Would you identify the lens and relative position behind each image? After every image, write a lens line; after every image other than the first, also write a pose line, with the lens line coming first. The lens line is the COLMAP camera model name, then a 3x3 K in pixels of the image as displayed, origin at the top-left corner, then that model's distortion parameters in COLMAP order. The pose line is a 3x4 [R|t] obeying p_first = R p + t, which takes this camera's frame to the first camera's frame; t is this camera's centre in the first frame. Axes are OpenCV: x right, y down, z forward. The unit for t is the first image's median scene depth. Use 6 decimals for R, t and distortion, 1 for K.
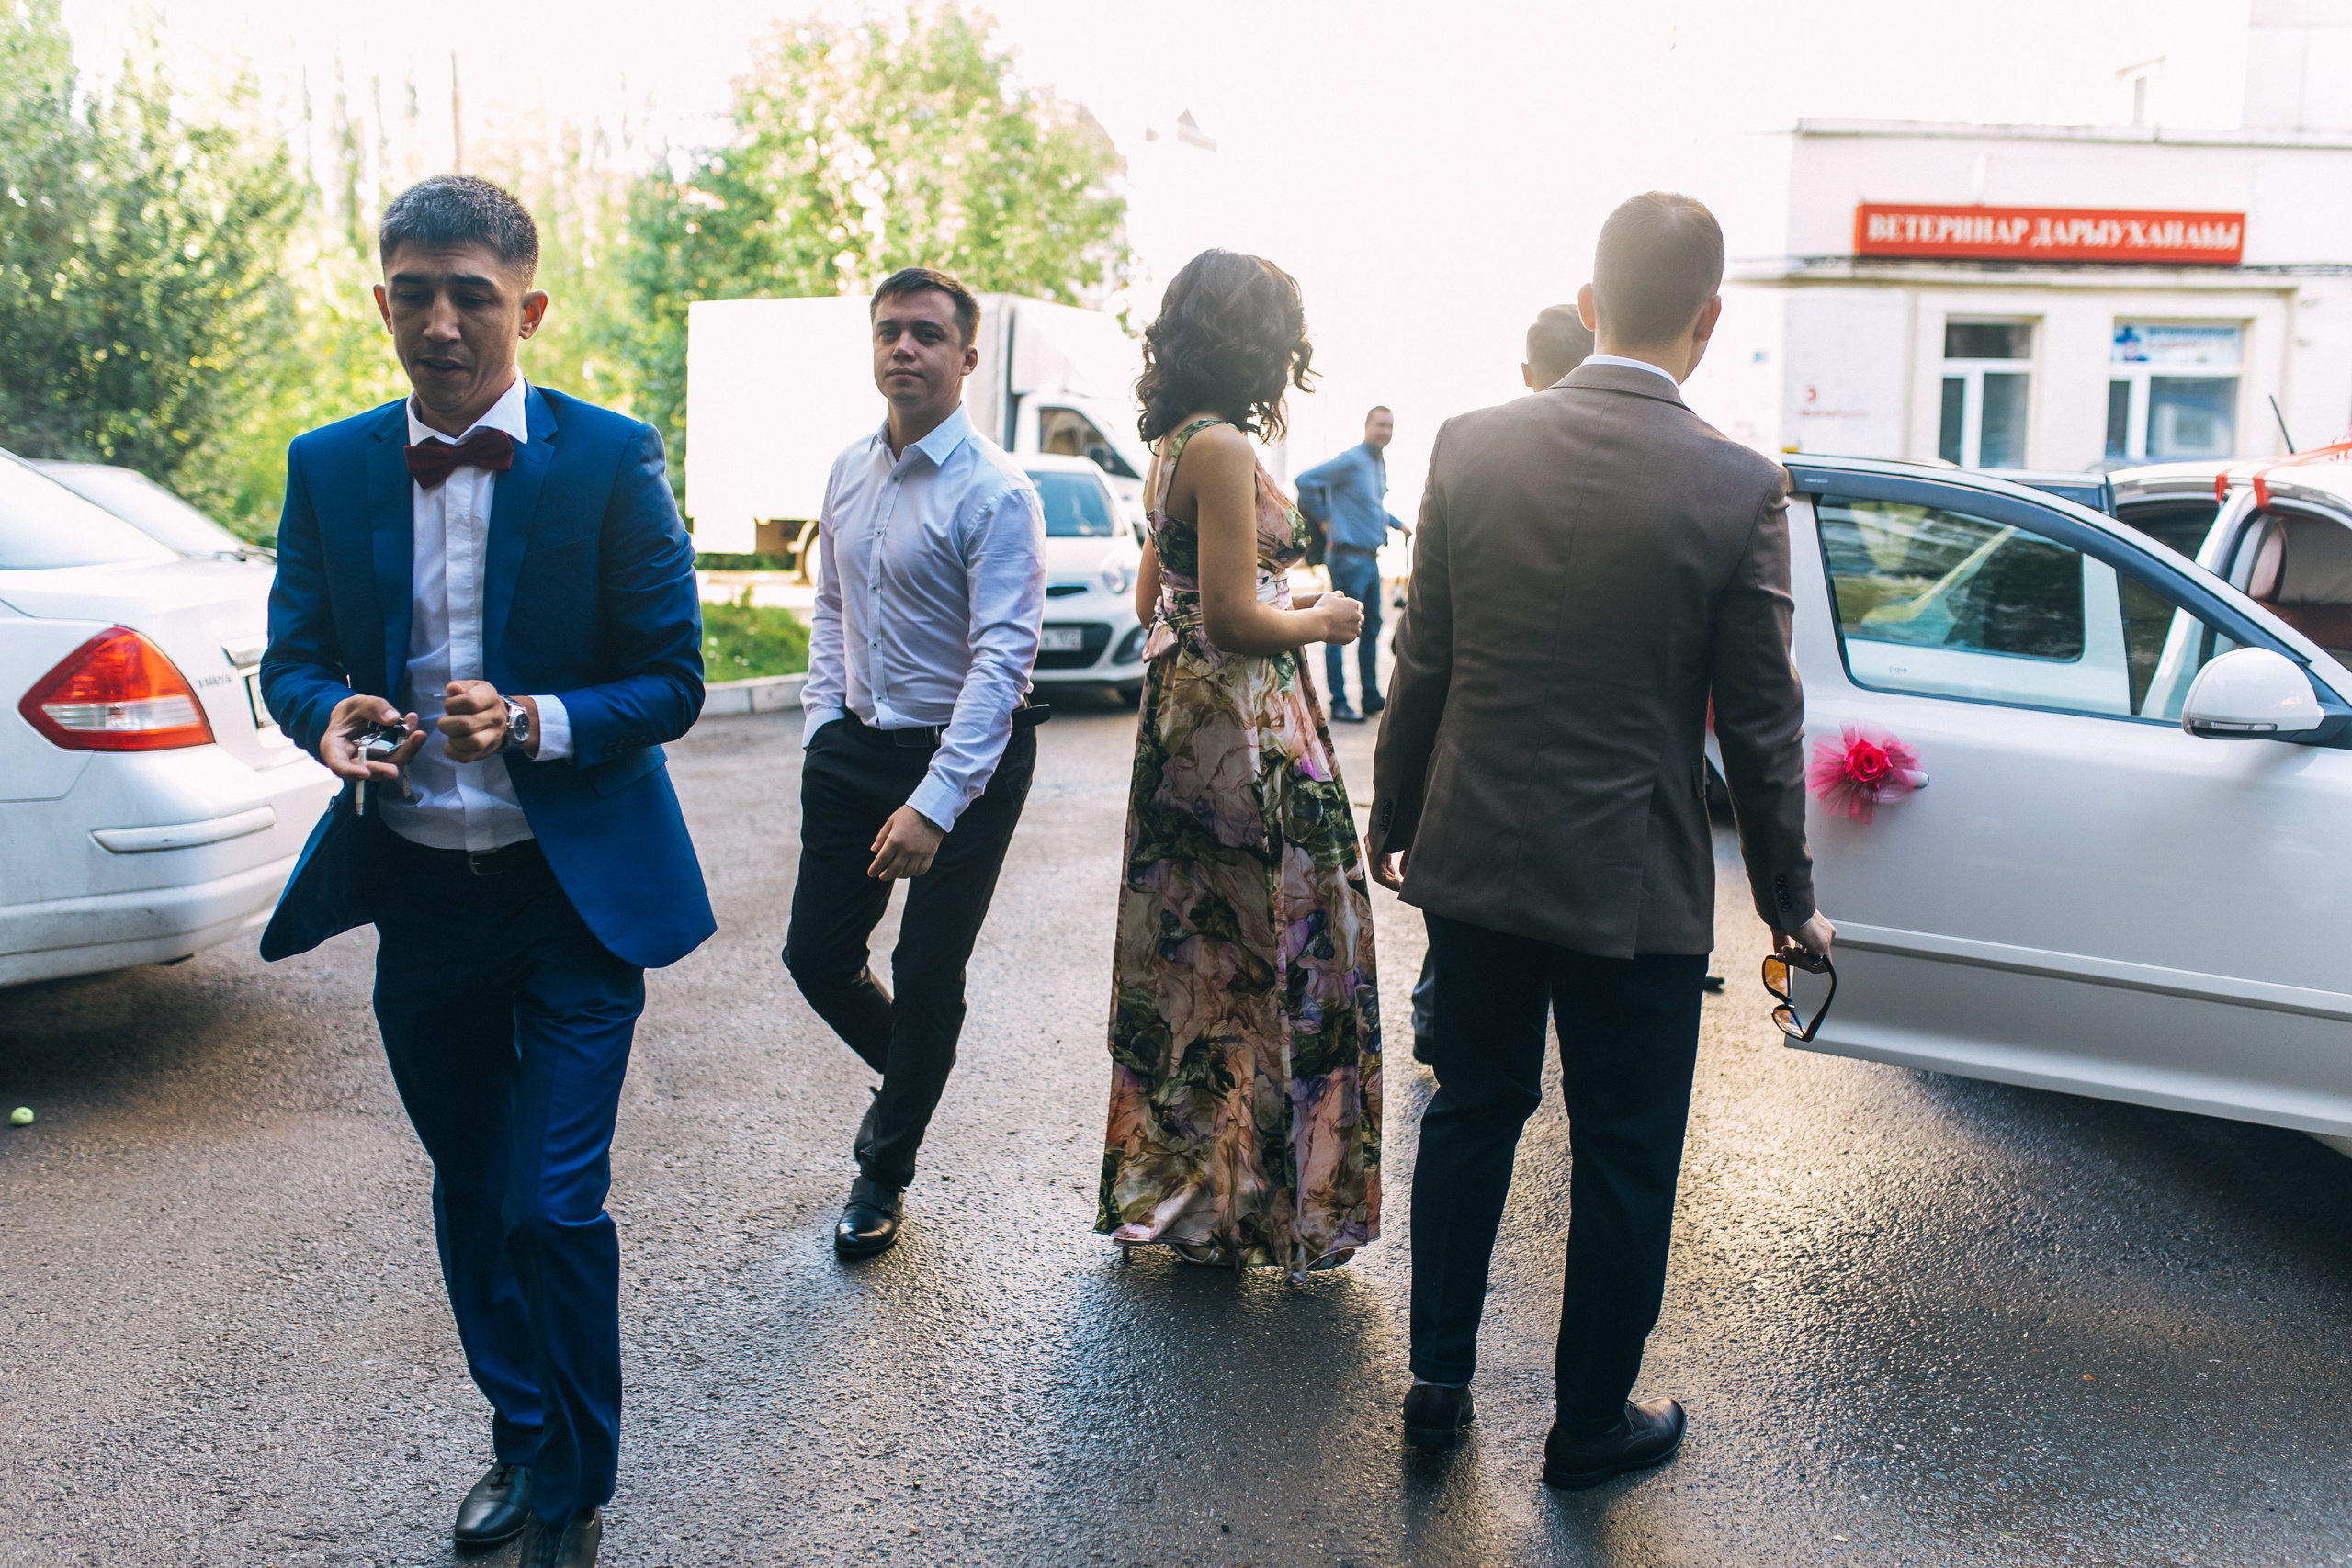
lens RADIAL K [[2237.6, 0, 1176.0], [0, 2237.6, 784.0], [0, 0, 1]] dist [-0.056514, 0.079703]
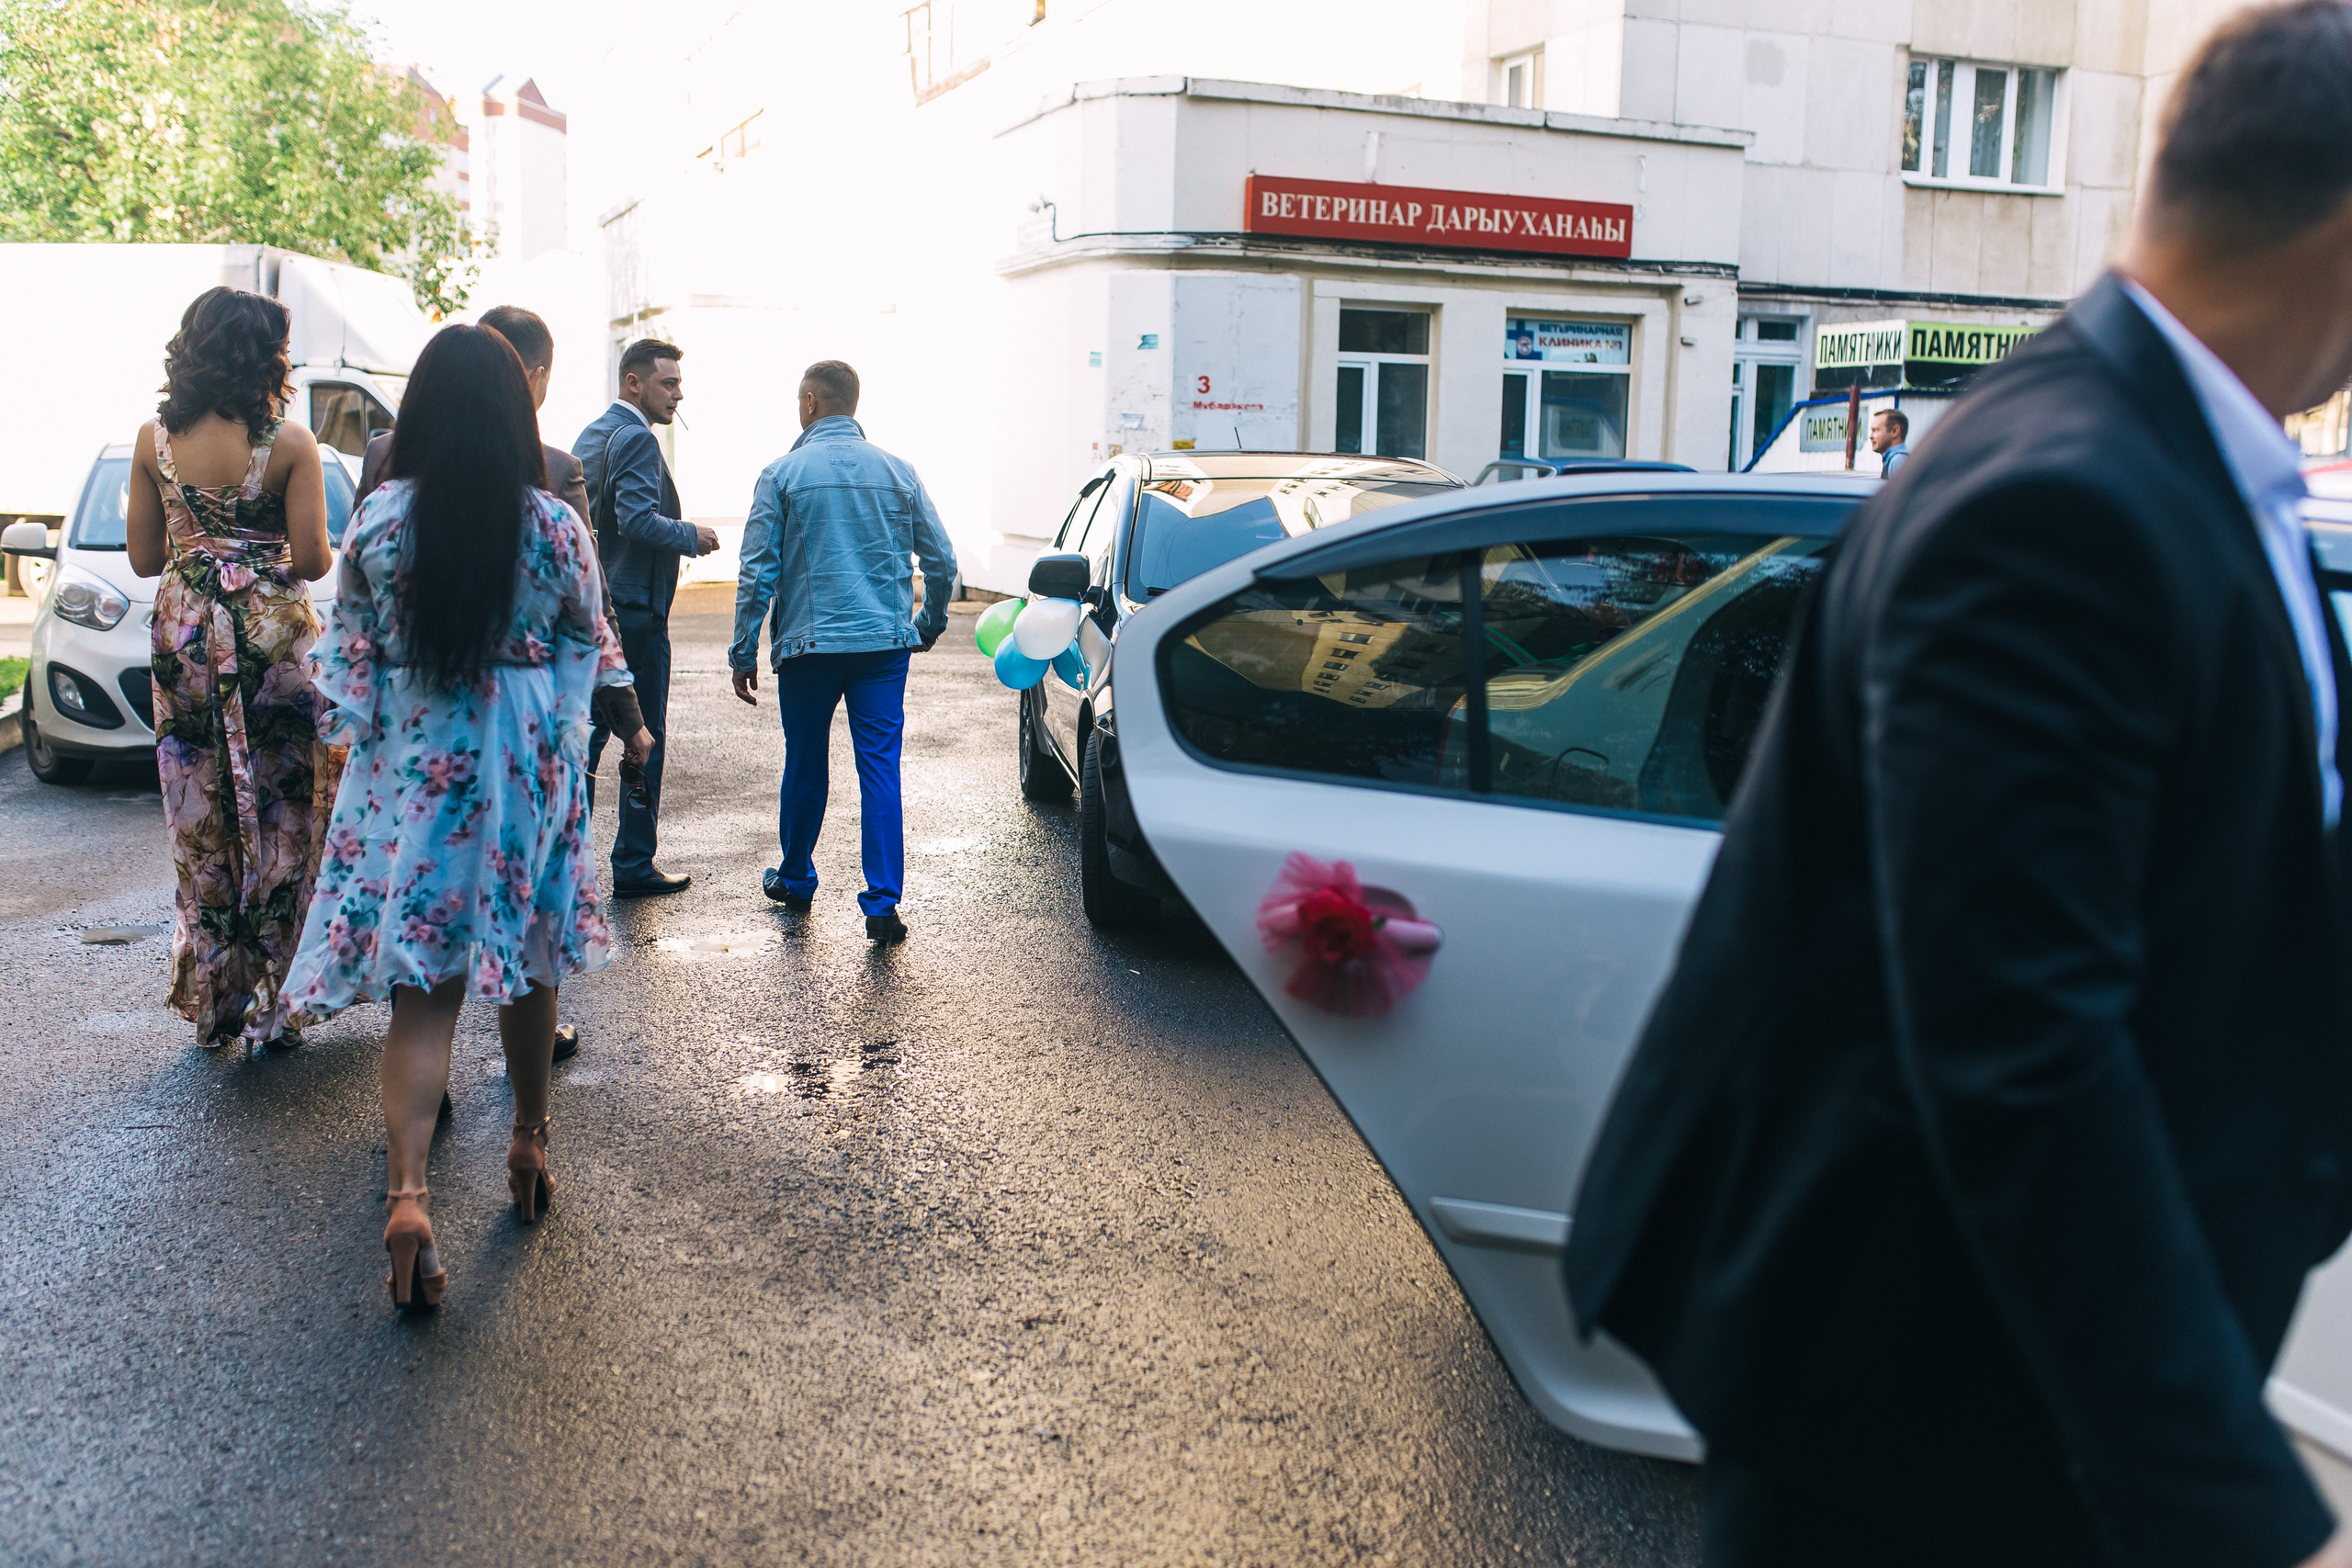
lens RADIAL K [[2237.6, 0, 1176.0], [0, 2237.6, 784.0], [0, 0, 1]] dist [-0.056514, 0.079703]
pose [[0.961377, -0.025285, 0.274072, 0.019323], [0.024752, 0.999679, 0.005404, -0.016481], [-0.274121, 0.001589, 0.961694, 0.122528]]
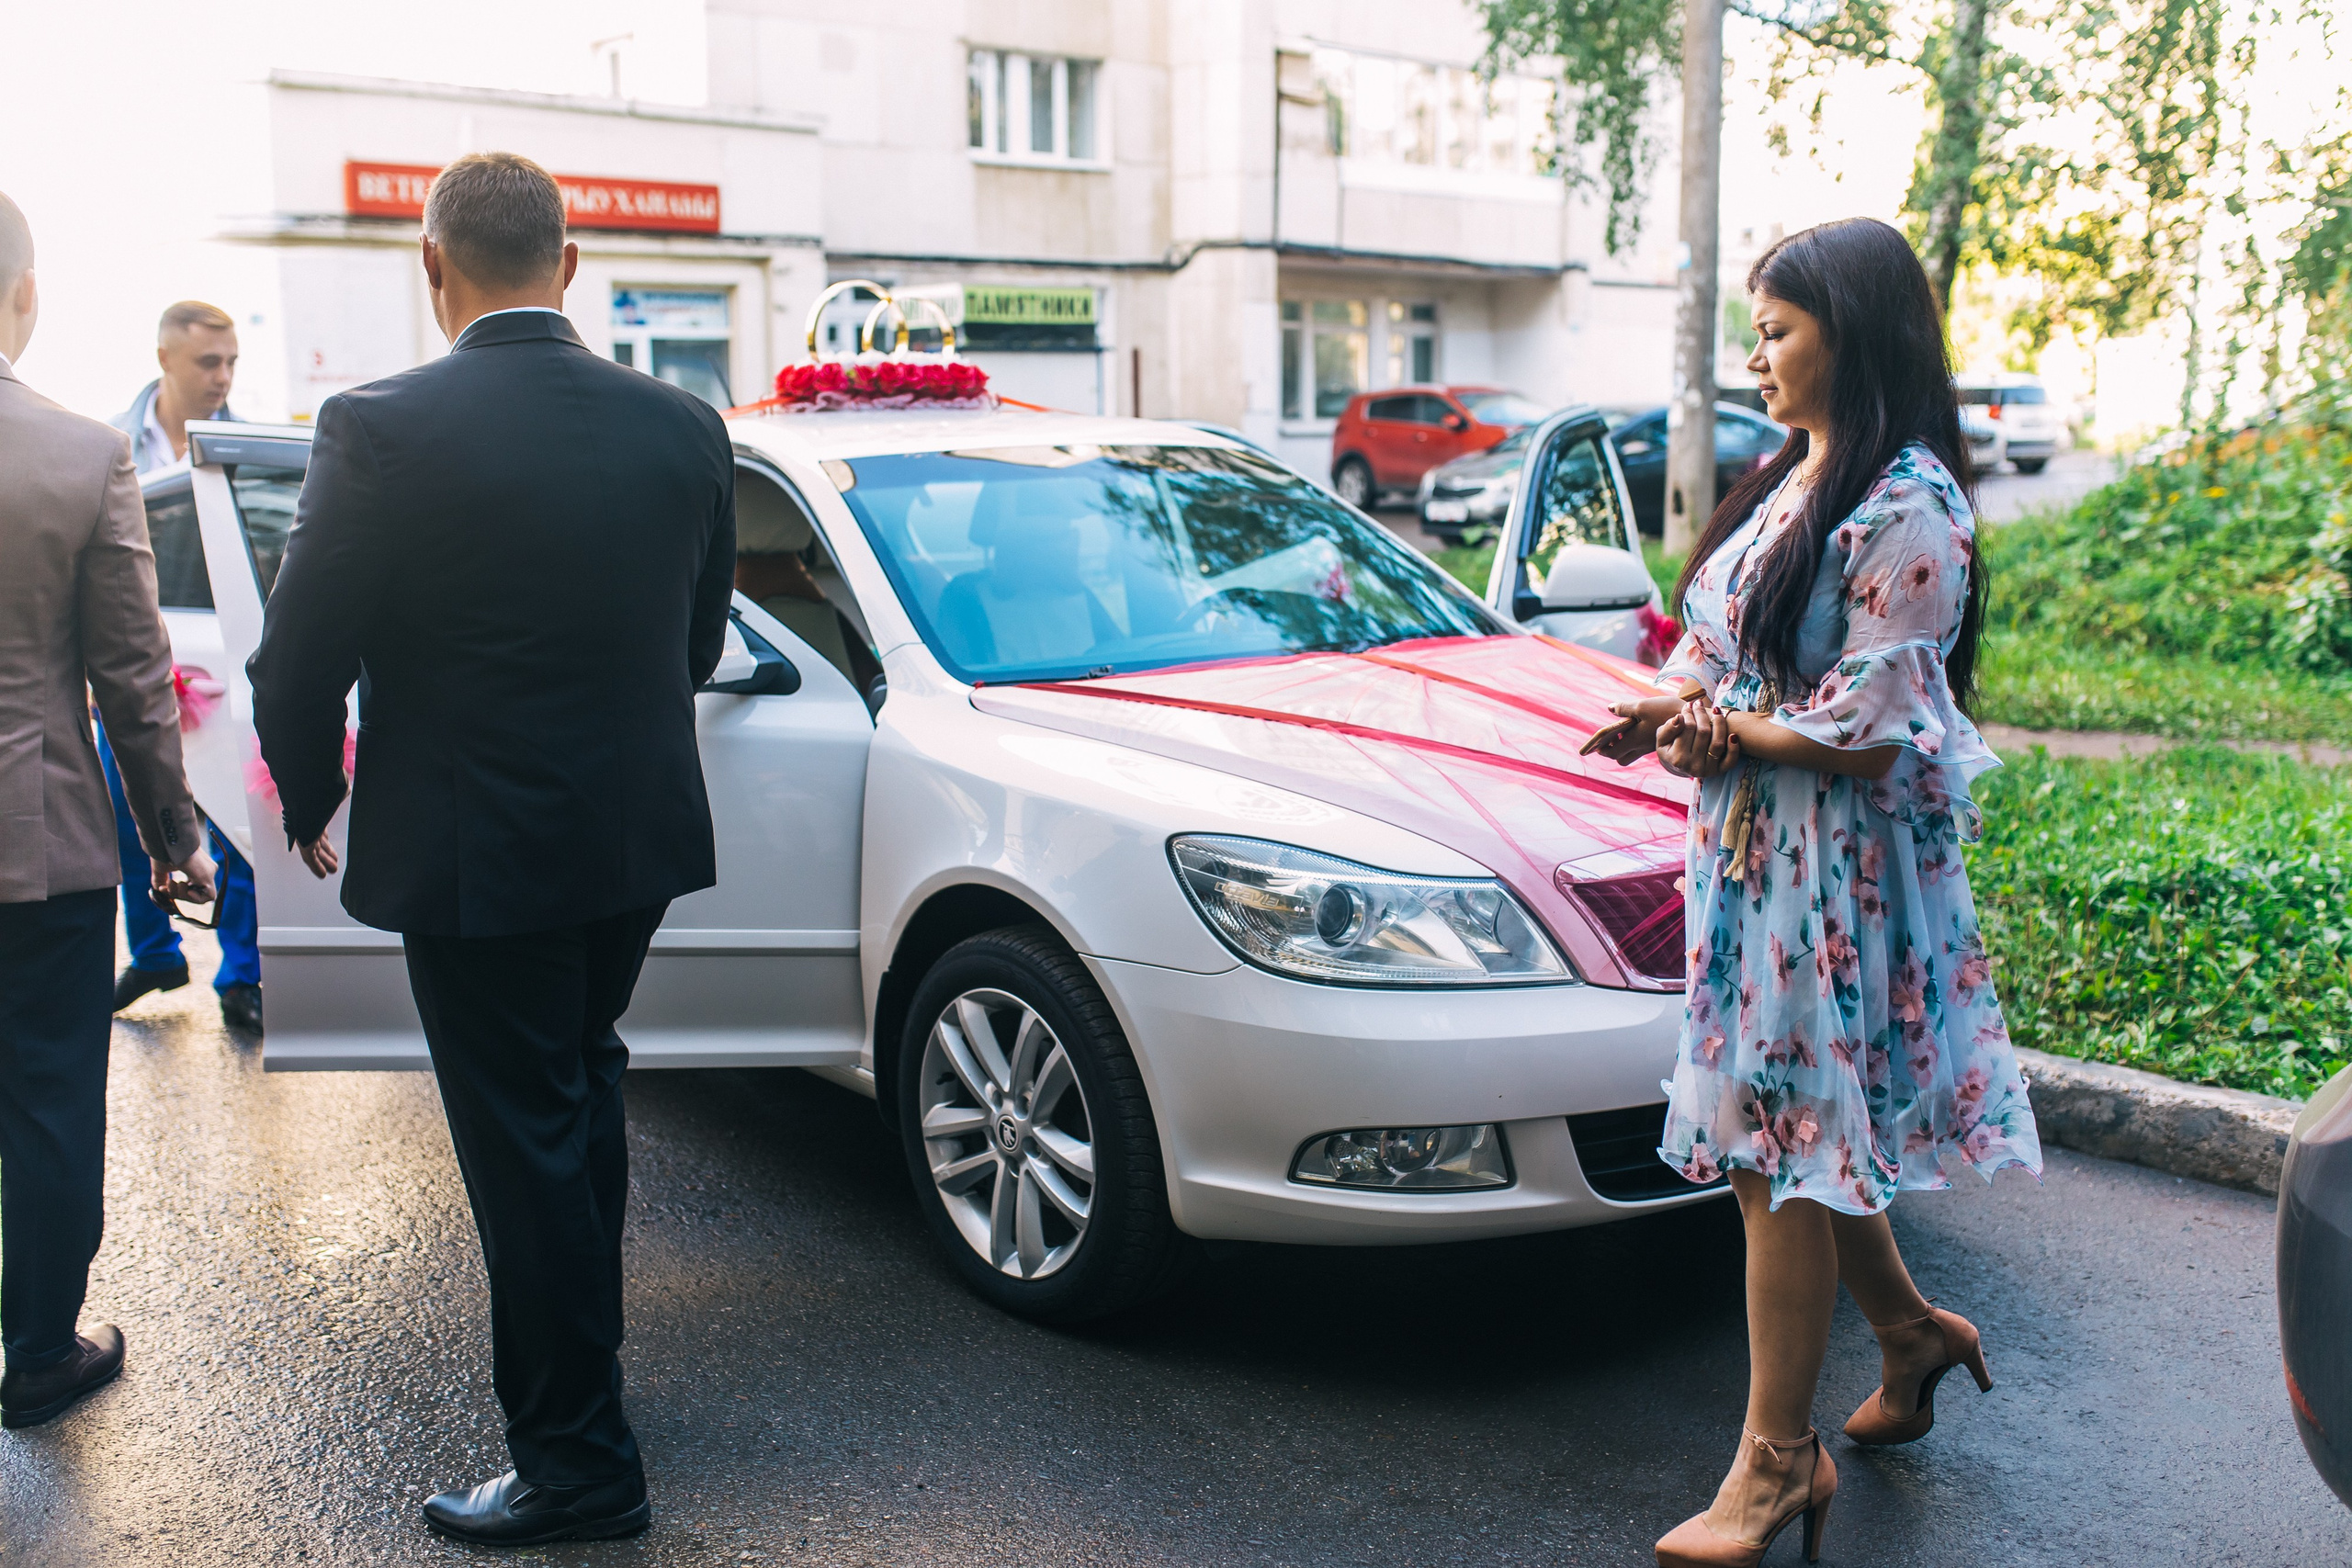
lens RADIAL K [[2237.6, 0, 1176.0], [0, 2237.6, 784.0], [0, 0, 1]] dist [-0.056514, 0.079703]
pose [[0.808677, -0.109391, 0.577992, 0.010864], [0.100424, 0.993806, 0.047584, -0.000870], [-0.579617, 0.019564, 0.814654, 0.007024]]
